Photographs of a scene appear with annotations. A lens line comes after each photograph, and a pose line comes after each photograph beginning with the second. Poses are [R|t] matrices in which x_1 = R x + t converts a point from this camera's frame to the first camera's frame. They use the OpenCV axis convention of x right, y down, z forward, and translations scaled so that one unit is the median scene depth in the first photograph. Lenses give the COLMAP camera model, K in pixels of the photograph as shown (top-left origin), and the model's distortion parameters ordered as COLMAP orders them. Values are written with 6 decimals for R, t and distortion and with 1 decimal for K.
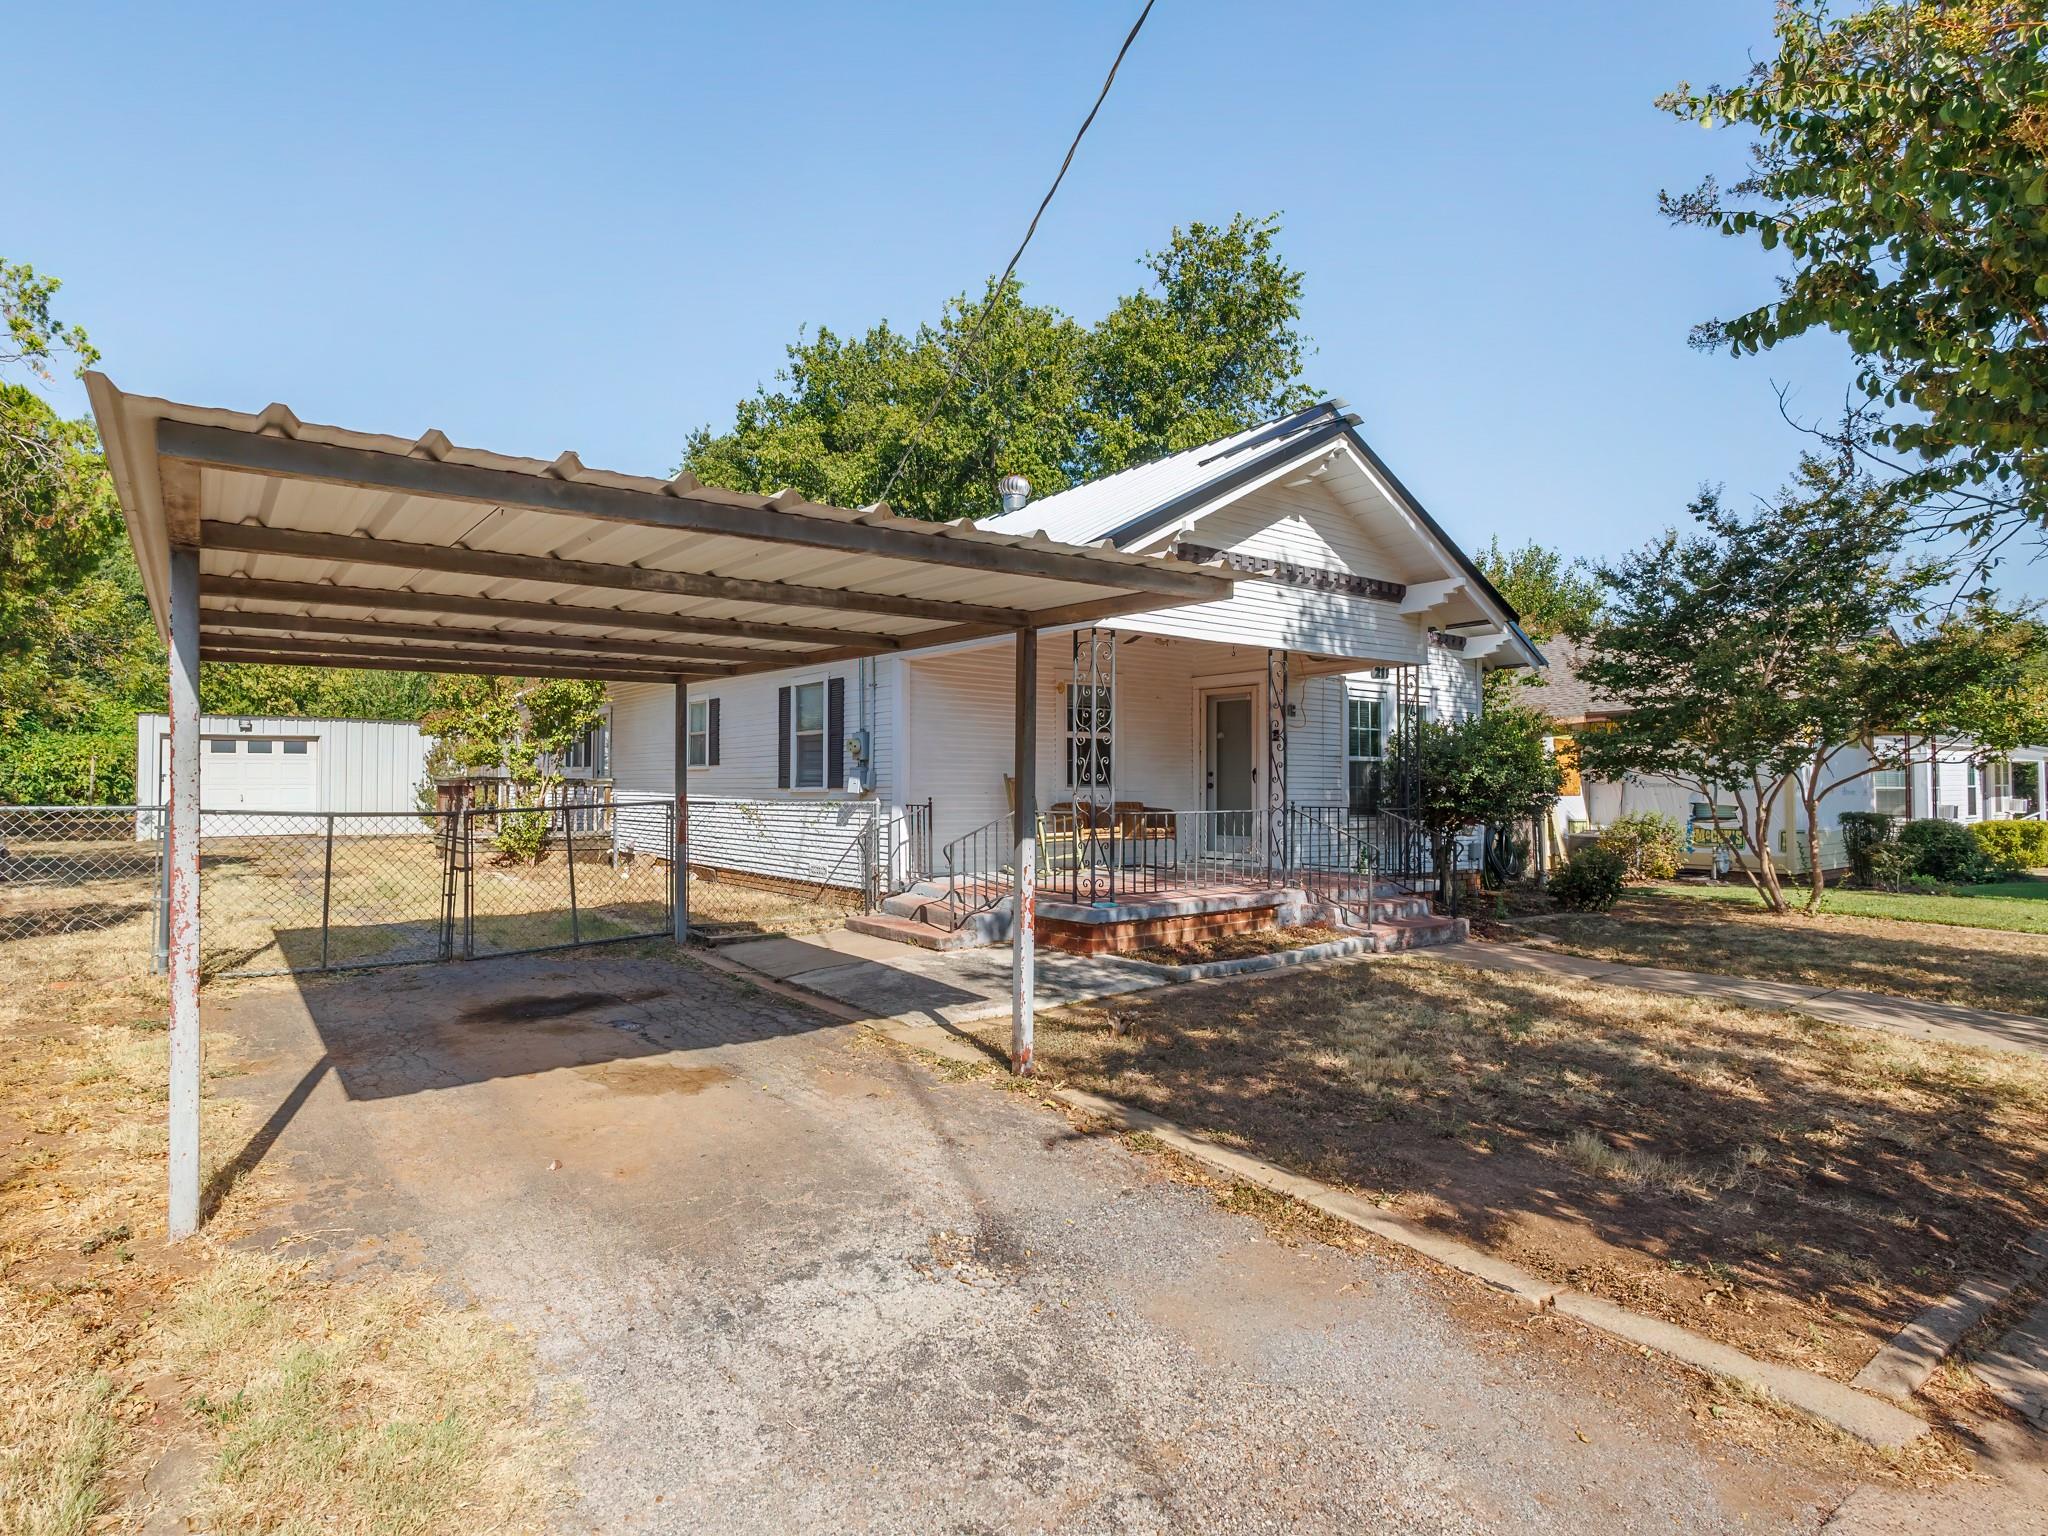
lens RADIAL K [[1061.5, 0, 1024.0], [0, 1061.5, 768.0], [0, 0, 1]] dist [0.000910, -0.000322]
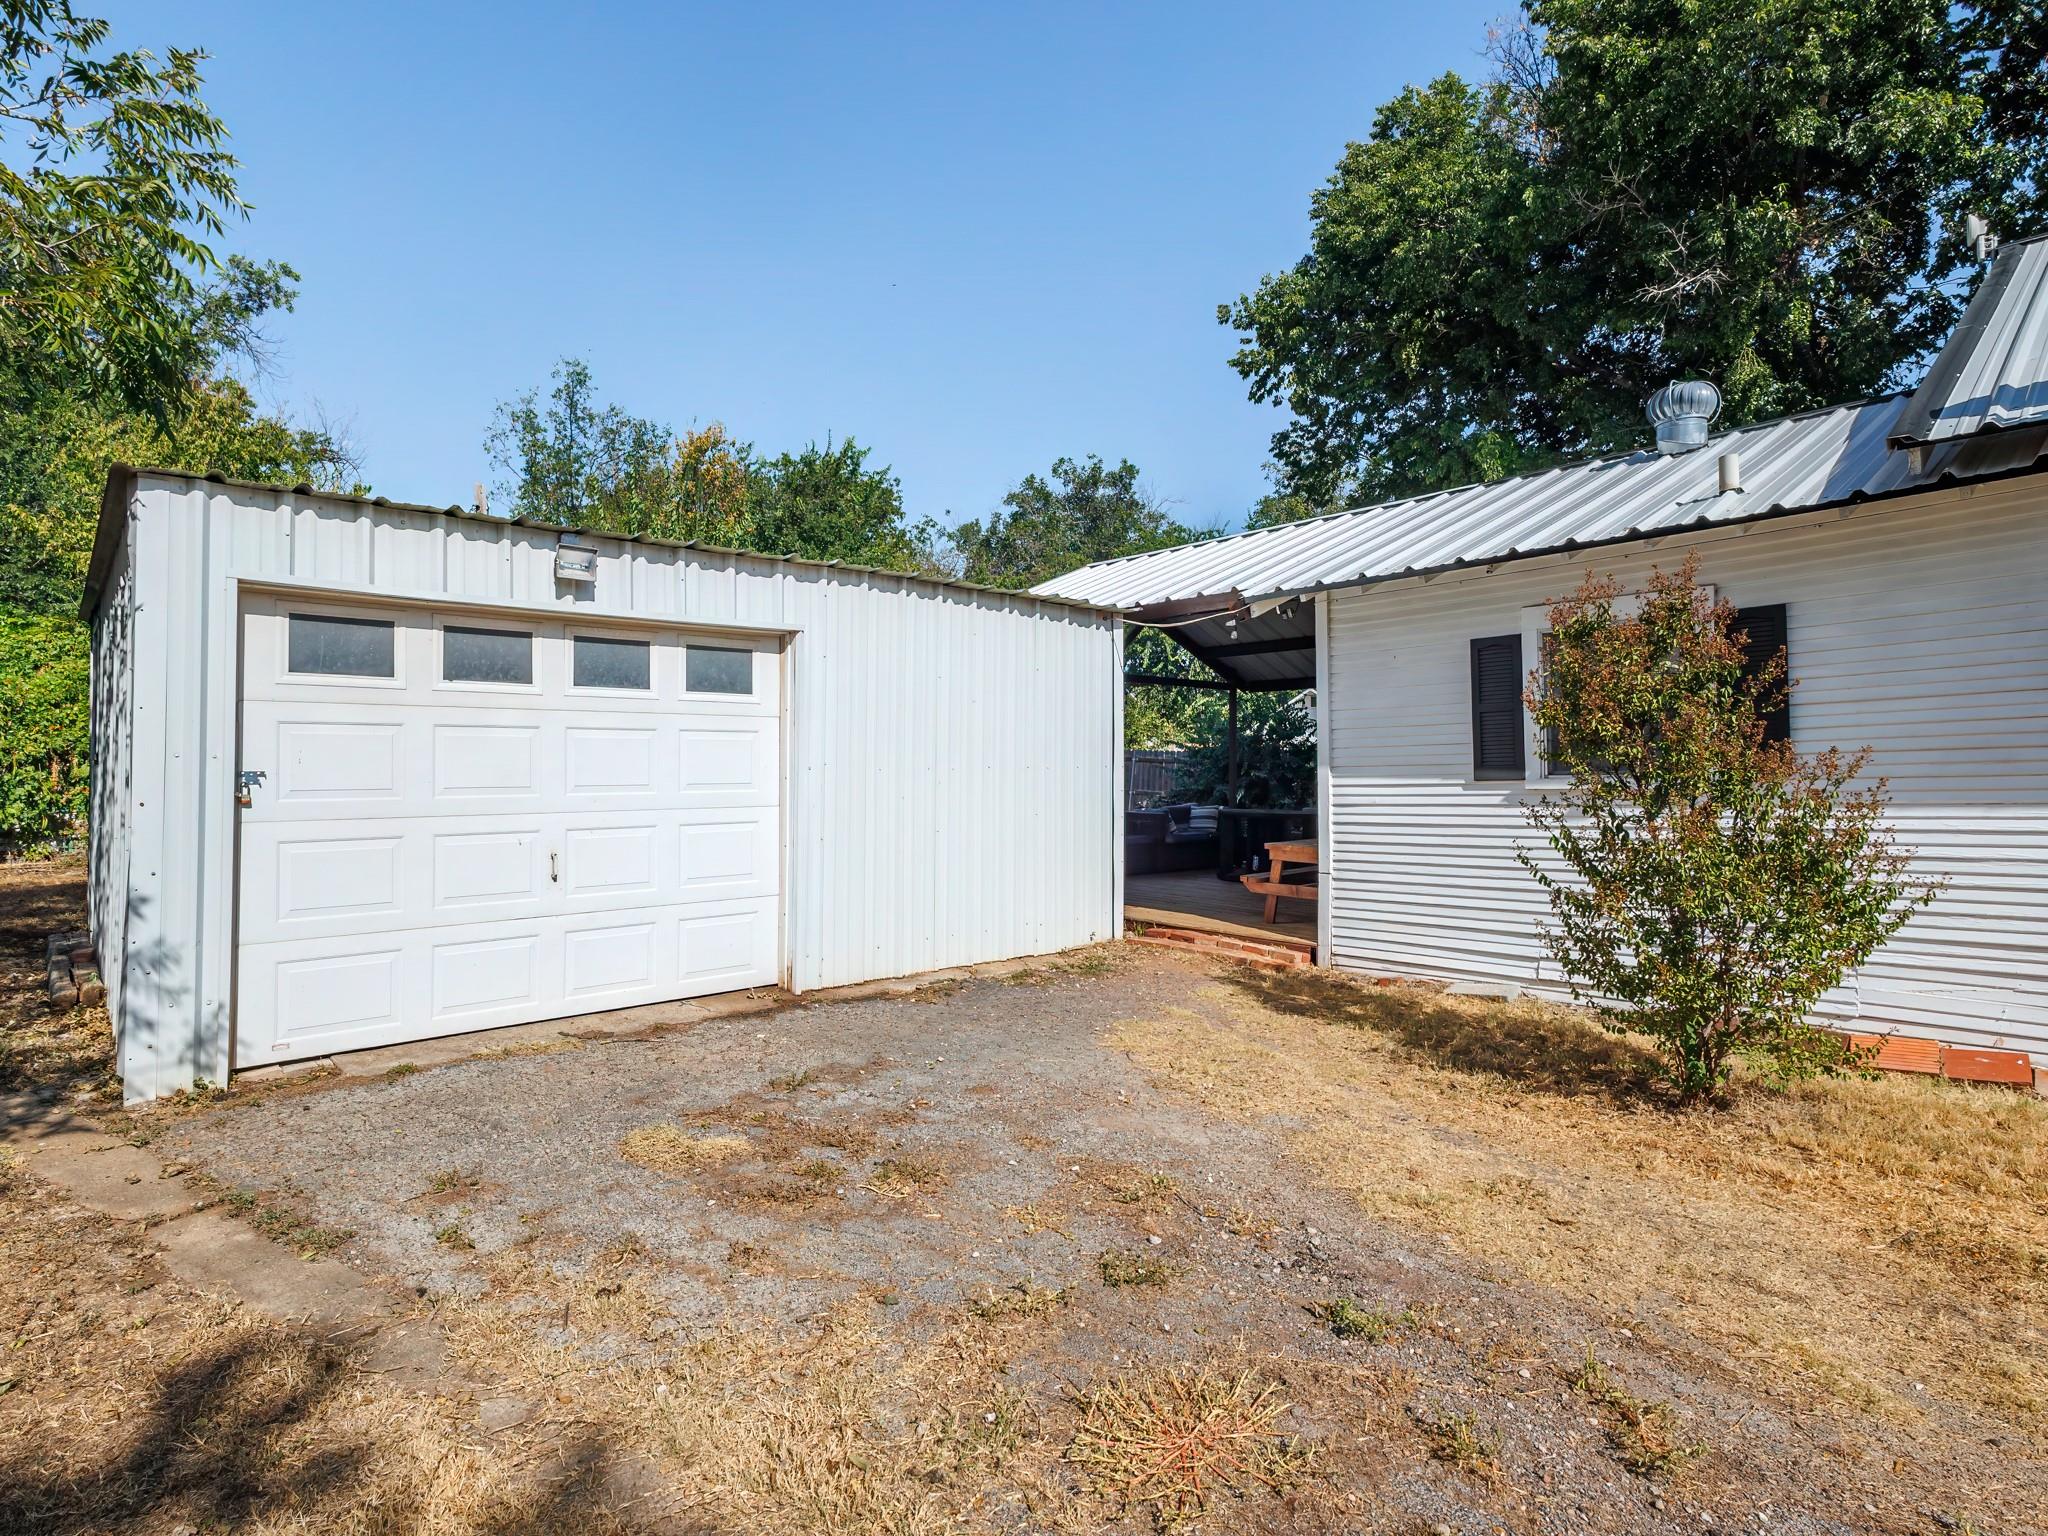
lens RADIAL K [[1035.2, 0, 1021.5], [0, 1035.2, 741.6], [0, 0, 1]] dist [-0.015284, 0.006481]
pose [[0.995273, 0.004051, 0.097036, -1.385223], [-0.003189, 0.999954, -0.009038, 0.001882], [-0.097068, 0.008686, 0.995240, 1.594886]]
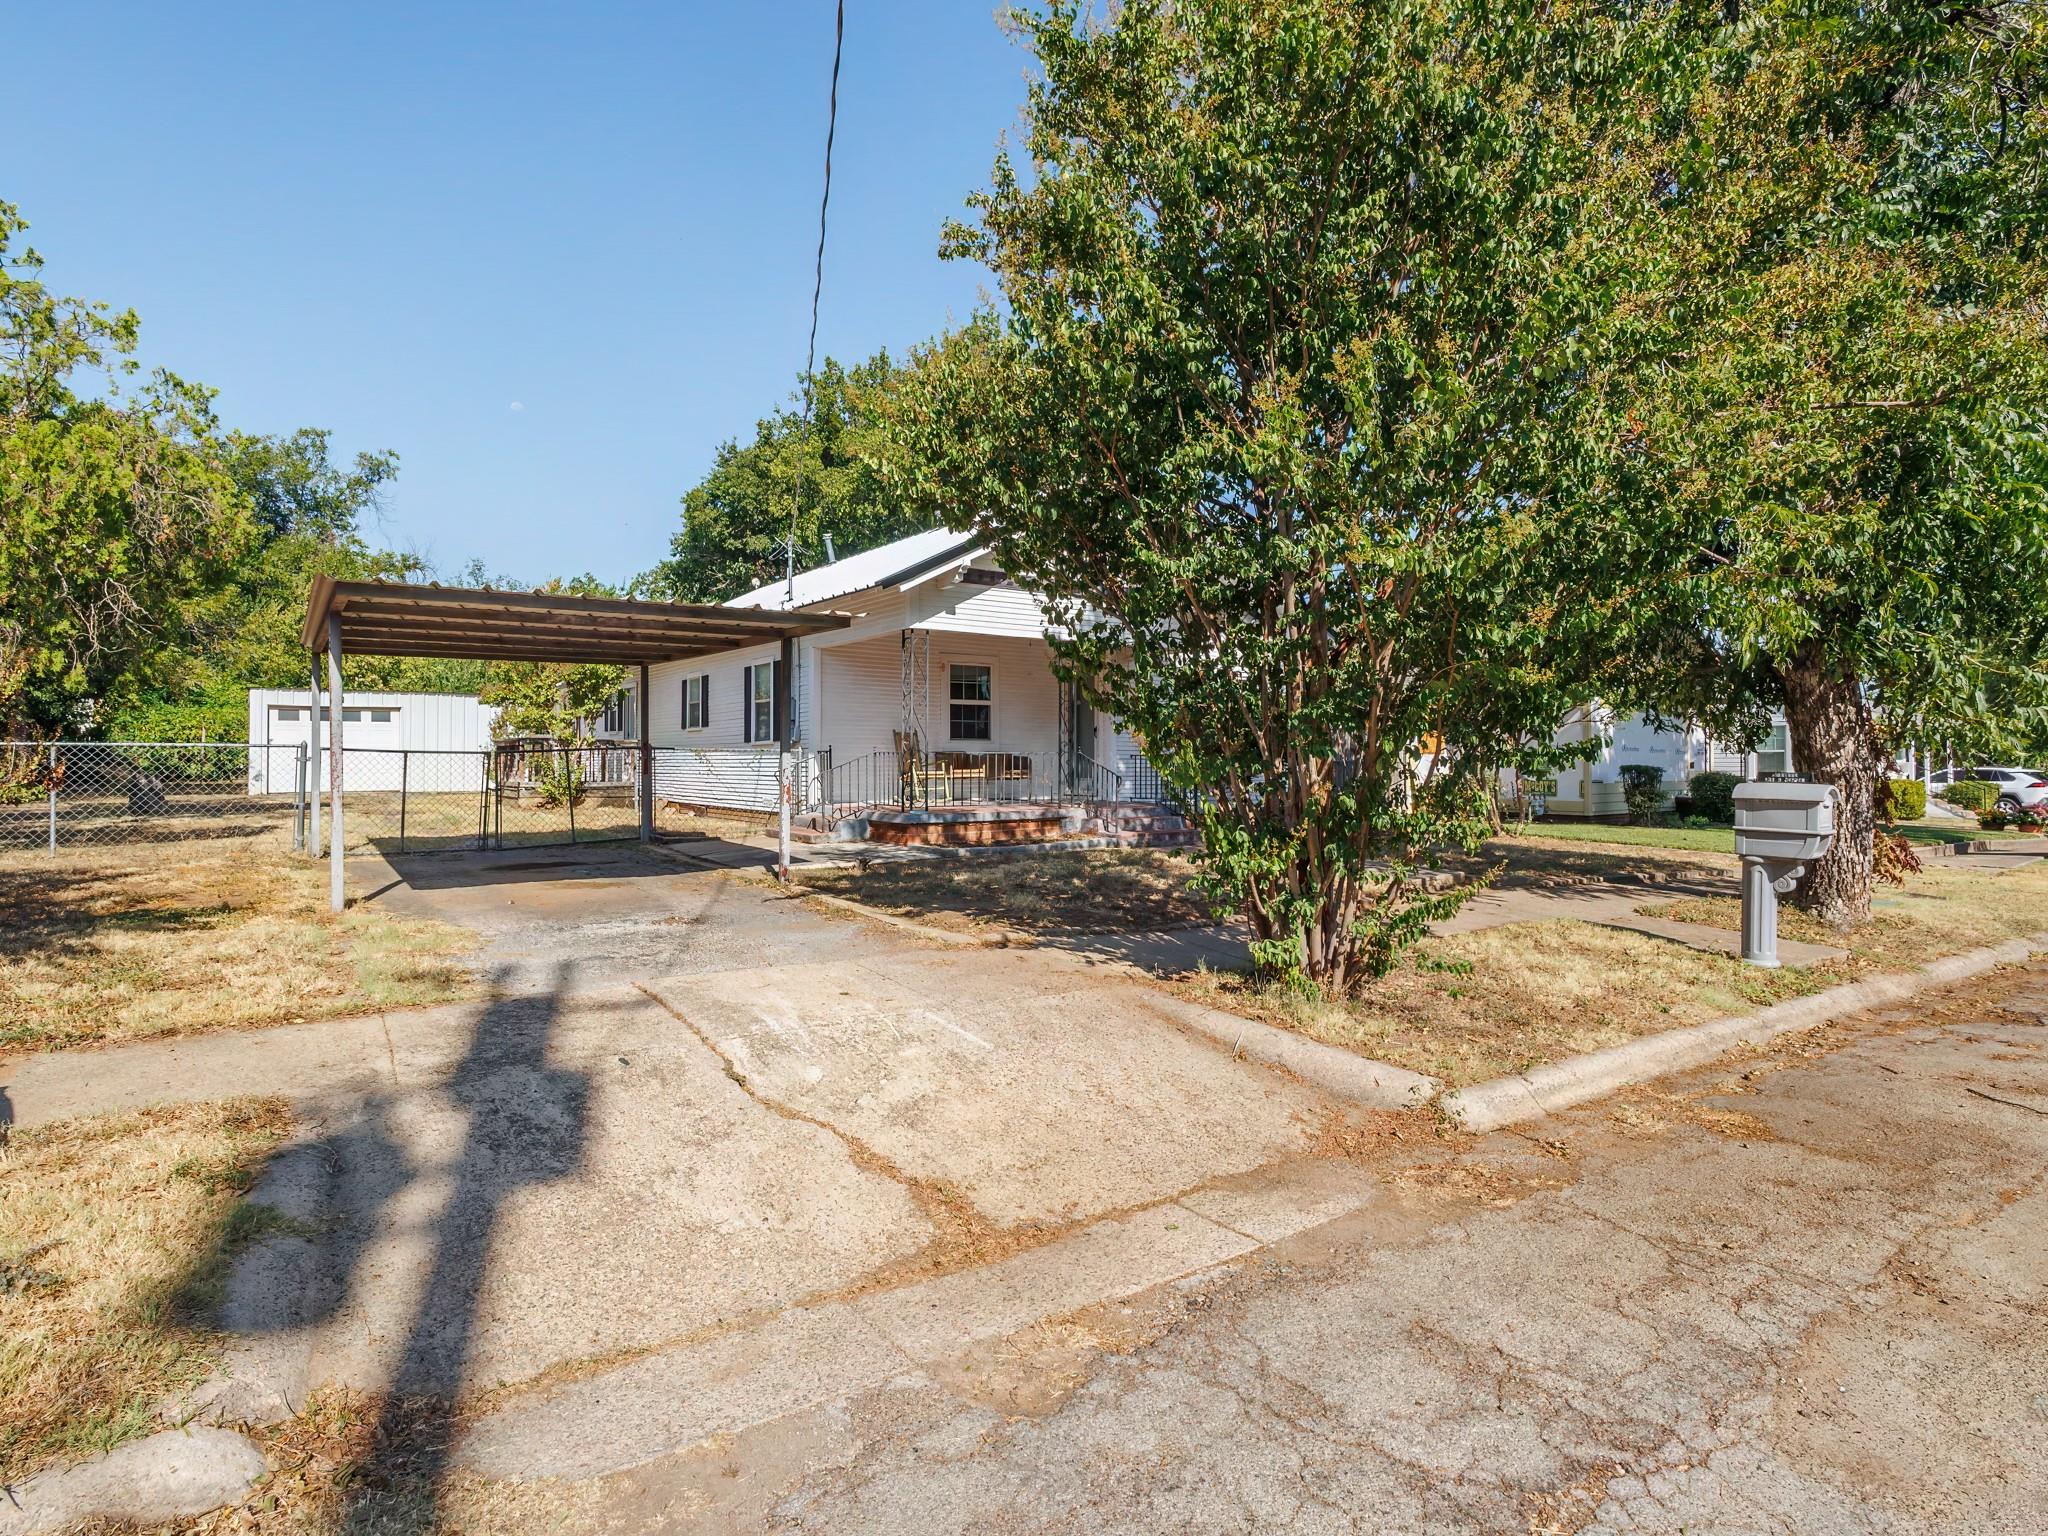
lens RADIAL K [[939.3, 0, 1029.1], [0, 939.3, 749.1], [0, 0, 1]] dist [-0.001393, -0.000233]
pose [[0.999994, -0.001838, 0.002953, 0.069793], [0.001795, 0.999893, 0.014531, 0.006231], [-0.002979, -0.014526, 0.999890, -0.102874]]
